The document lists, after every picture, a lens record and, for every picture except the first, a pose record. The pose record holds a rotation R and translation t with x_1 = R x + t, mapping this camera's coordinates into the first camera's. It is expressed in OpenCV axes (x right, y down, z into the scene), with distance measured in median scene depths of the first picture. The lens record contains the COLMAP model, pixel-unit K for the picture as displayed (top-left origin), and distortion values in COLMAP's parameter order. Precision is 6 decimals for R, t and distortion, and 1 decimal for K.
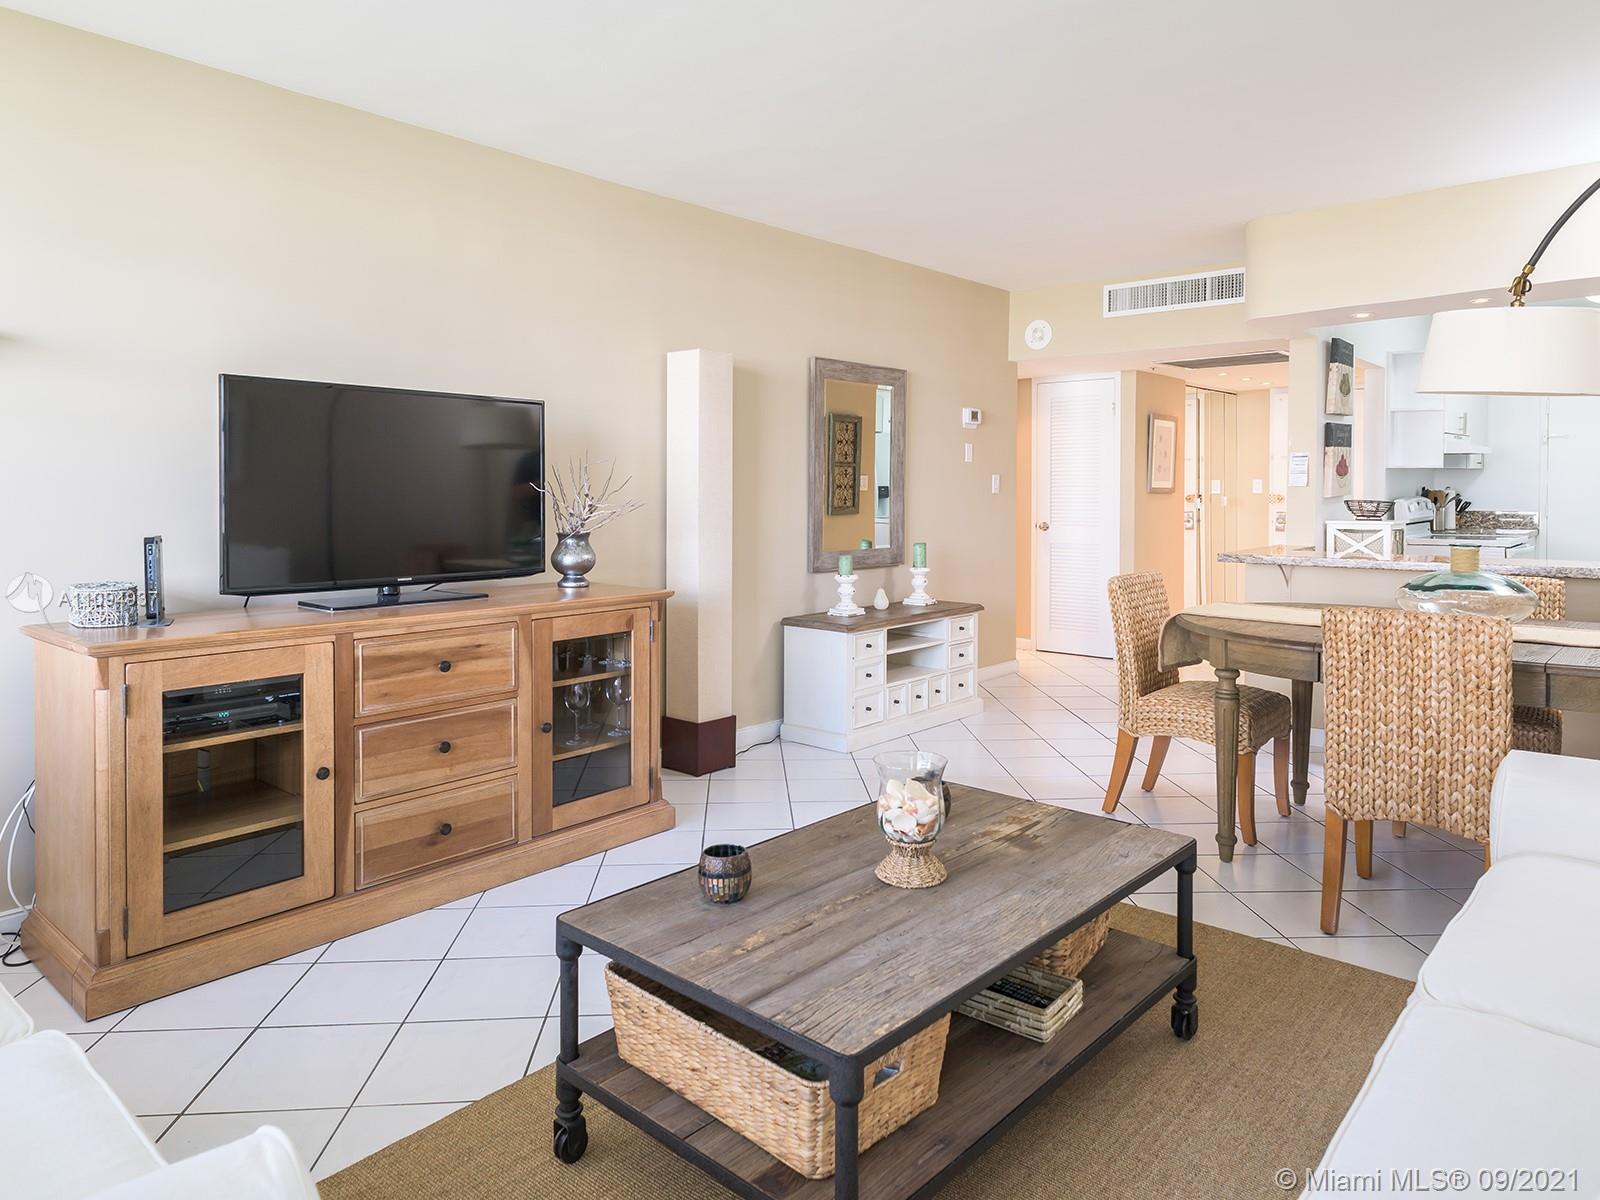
lens RADIAL K [[1038.2, 0, 803.0], [0, 1038.2, 495.6], [0, 0, 1]] dist [0.004060, 0.000138]
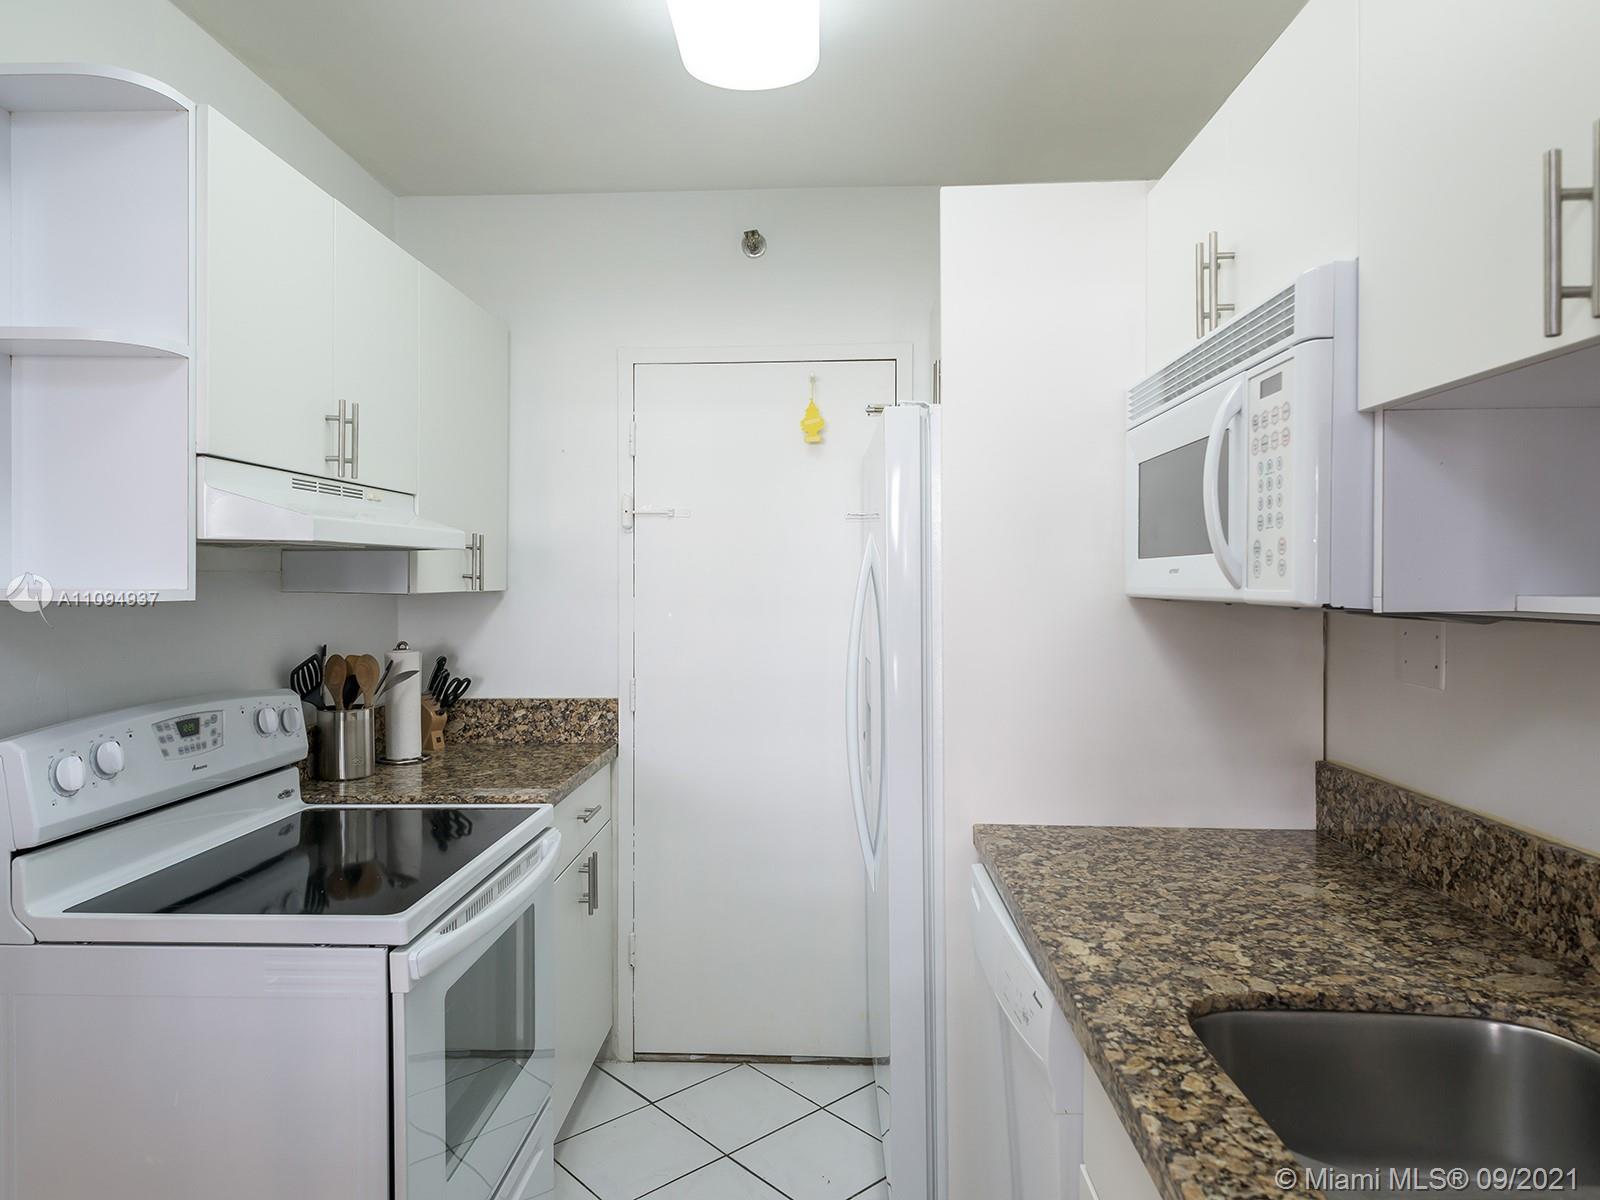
lens RADIAL K [[1000.8, 0, 800.0], [0, 1000.8, 600.0], [0, 0, 1]] dist [0.008886, 0.000354]
pose [[0.782556, 0.001072, 0.622579, 0.520617], [0.001473, 0.999993, -0.003574, -0.021858], [-0.622578, 0.003713, 0.782549, 0.650613]]
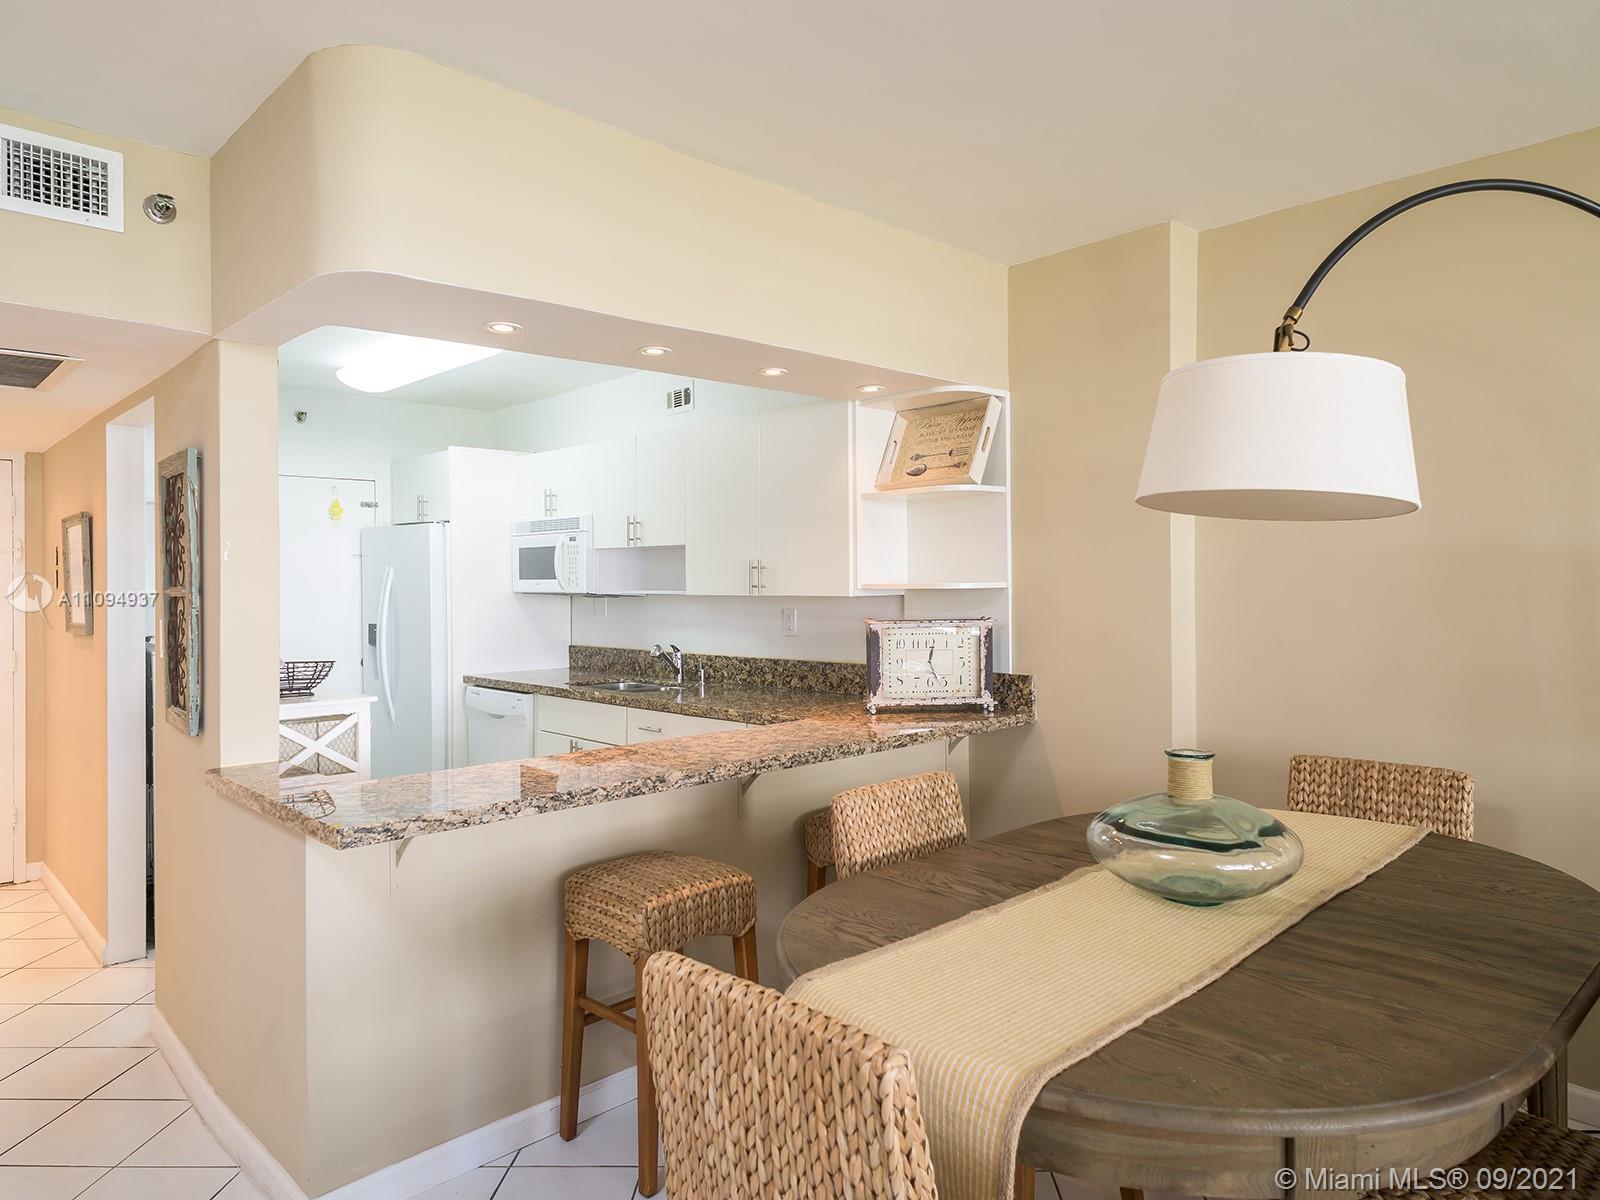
lens RADIAL K [[1000.8, 0, 800.0], [0, 1000.8, 600.0], [0, 0, 1]] dist [0.008886, 0.000354]
pose [[0.094975, -0.015437, 0.995360, 0.022473], [0.021993, 0.999668, 0.013406, -0.022976], [-0.995237, 0.020618, 0.095283, 0.514938]]
